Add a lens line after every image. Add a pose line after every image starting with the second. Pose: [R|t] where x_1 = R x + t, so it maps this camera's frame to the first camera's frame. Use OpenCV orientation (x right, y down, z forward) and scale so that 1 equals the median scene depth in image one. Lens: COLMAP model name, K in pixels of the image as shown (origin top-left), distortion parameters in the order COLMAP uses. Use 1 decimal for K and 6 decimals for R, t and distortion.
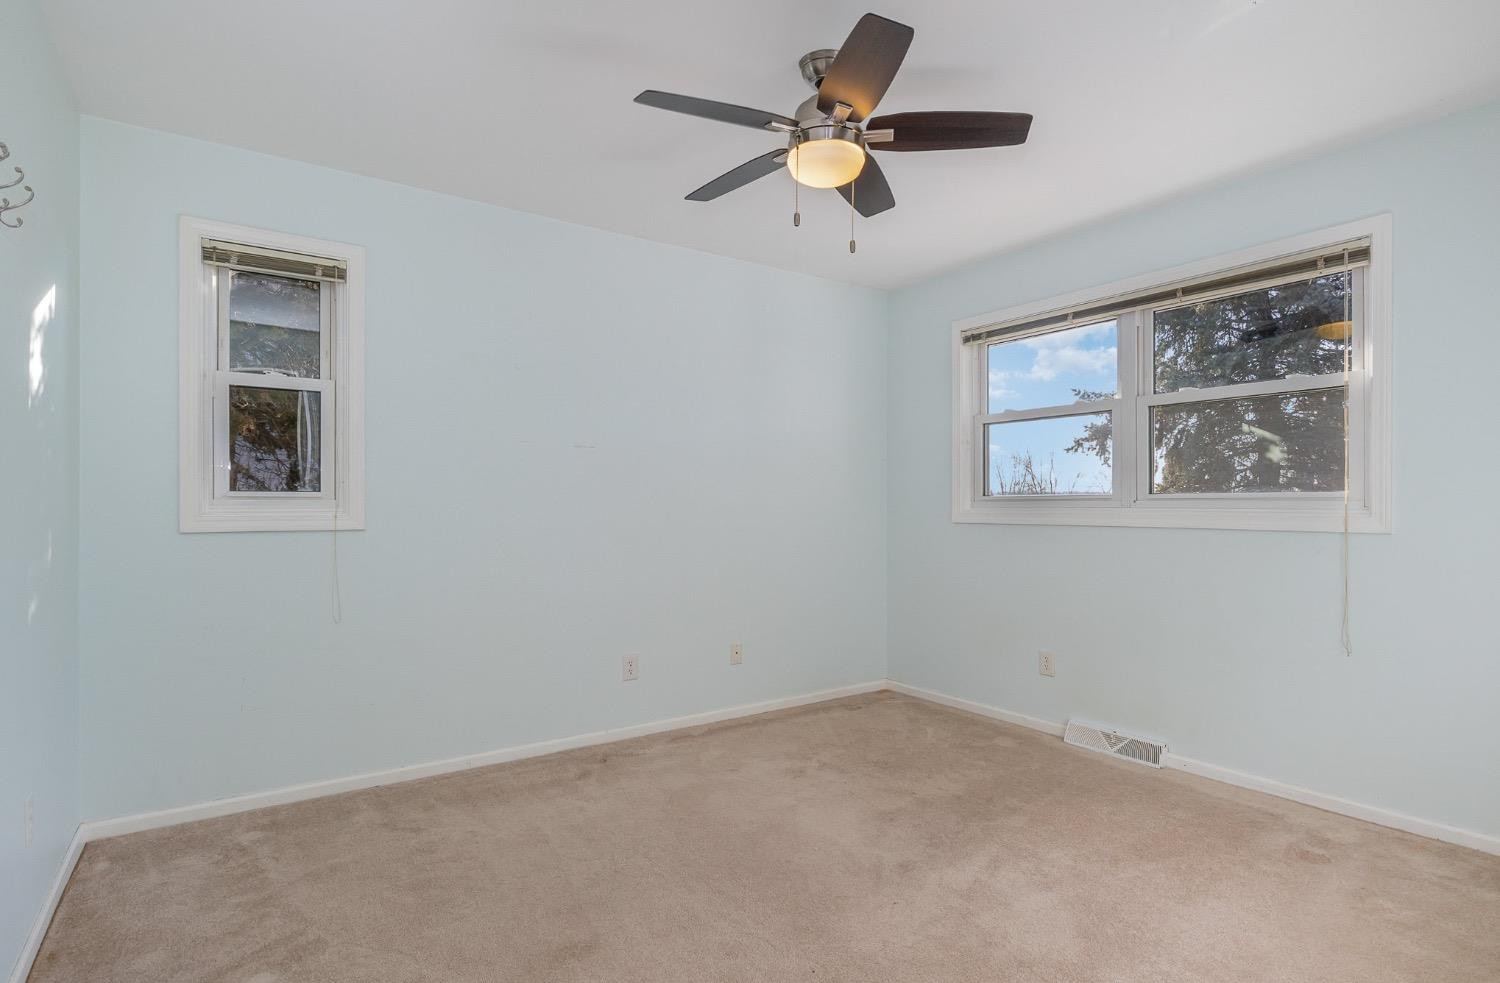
lens RADIAL K [[762.7, 0, 750.7], [0, 762.7, 519.8], [0, 0, 1]] dist [-0.004500, -0.000501]
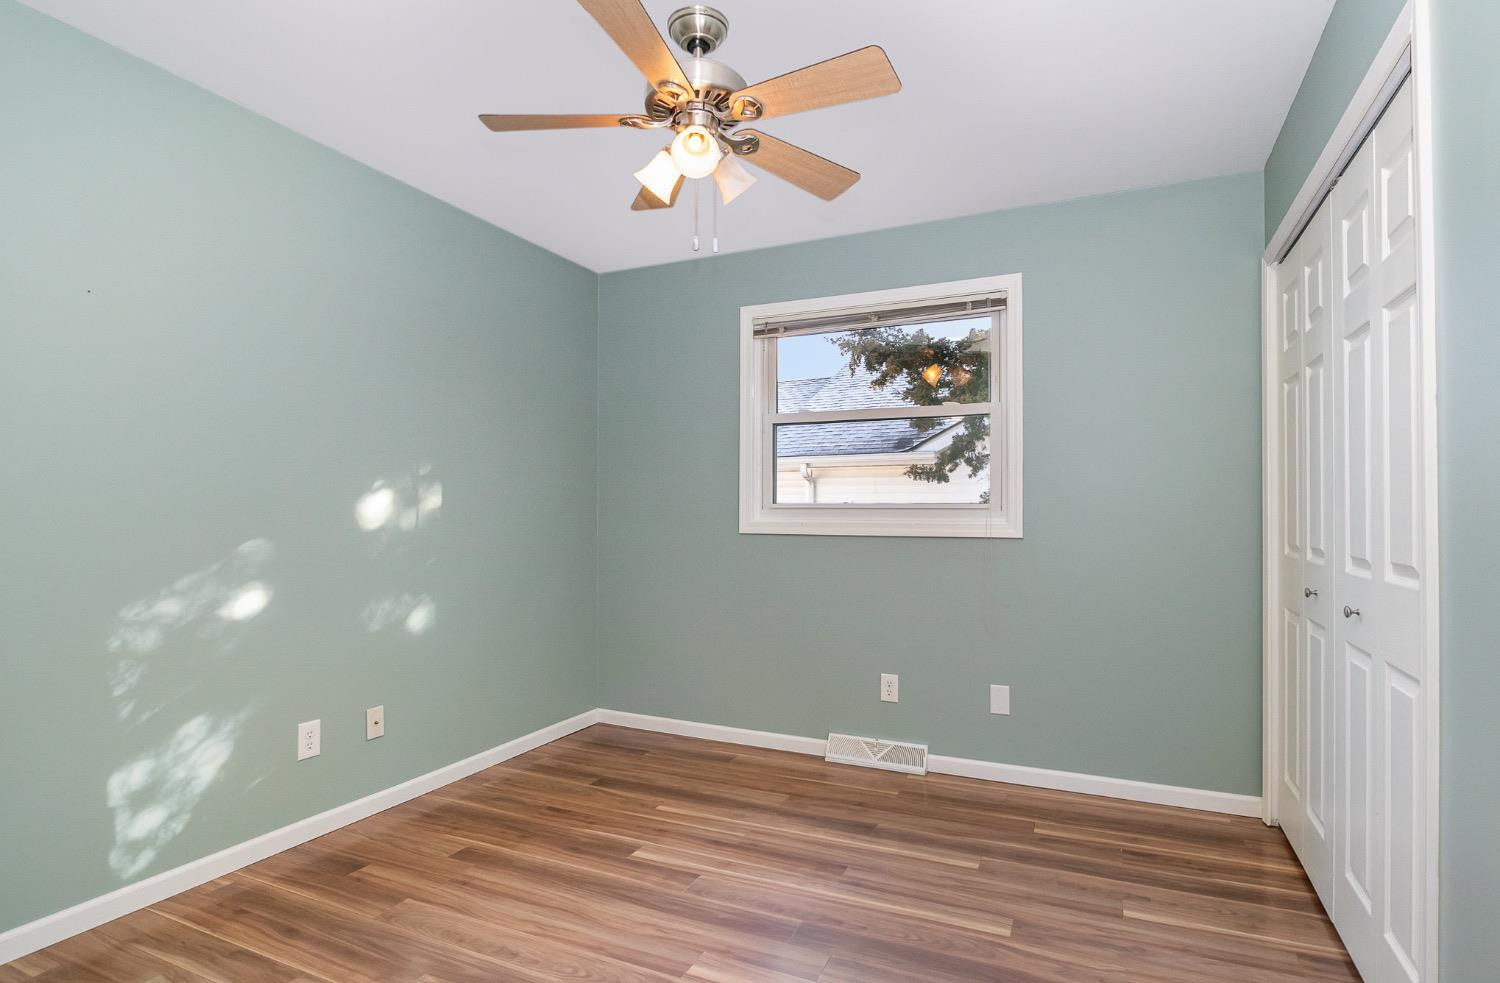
lens RADIAL K [[762.7, 0, 750.7], [0, 762.7, 519.8], [0, 0, 1]] dist [-0.004500, -0.000501]
pose [[0.866616, -0.002808, 0.498967, -0.173512], [0.011116, 0.999845, -0.013681, 0.000883], [-0.498851, 0.017402, 0.866513, 0.218134]]
